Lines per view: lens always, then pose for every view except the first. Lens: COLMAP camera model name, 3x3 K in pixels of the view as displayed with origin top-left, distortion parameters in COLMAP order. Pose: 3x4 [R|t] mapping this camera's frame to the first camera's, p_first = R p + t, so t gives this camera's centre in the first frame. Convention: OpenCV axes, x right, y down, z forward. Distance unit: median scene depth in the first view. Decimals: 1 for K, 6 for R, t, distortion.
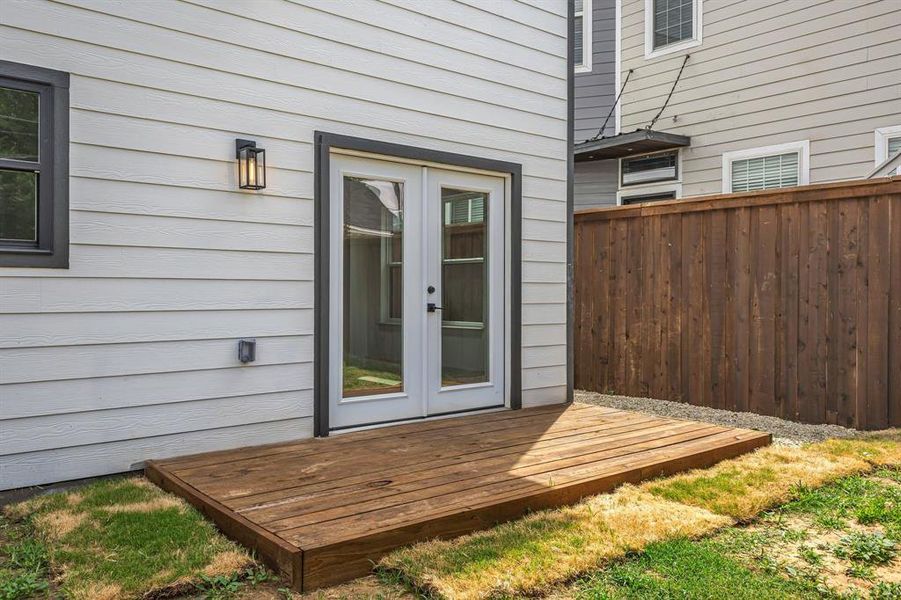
lens RADIAL K [[723.6, 0, 449.7], [0, 723.6, 300.5], [0, 0, 1]] dist [0.014921, 0.003203]
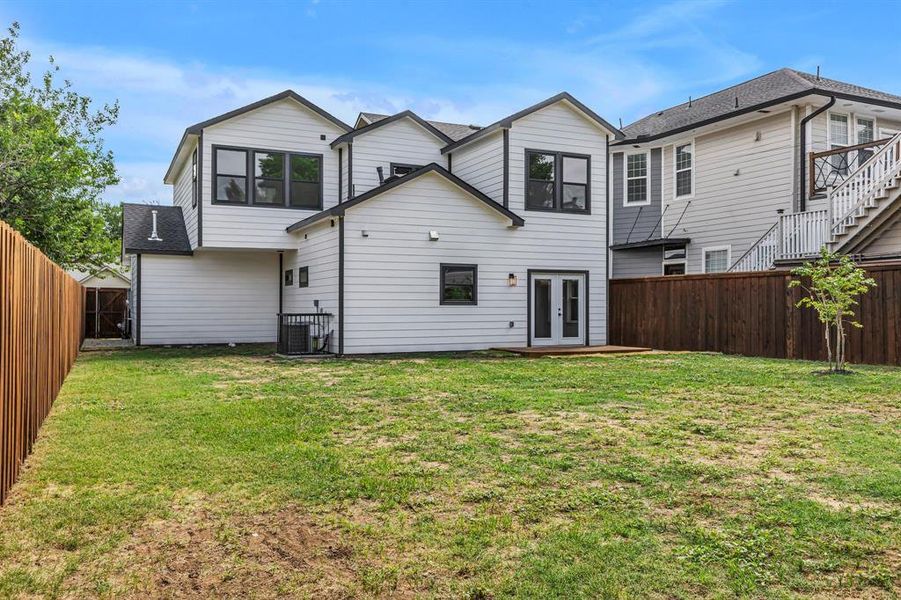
lens RADIAL K [[723.6, 0, 450.0], [0, 723.6, 302.3], [0, 0, 1]] dist [0.014921, 0.003203]
pose [[0.968151, -0.004013, -0.250334, 0.326562], [-0.000769, 0.999819, -0.019003, 0.017847], [0.250365, 0.018591, 0.967973, -2.435362]]
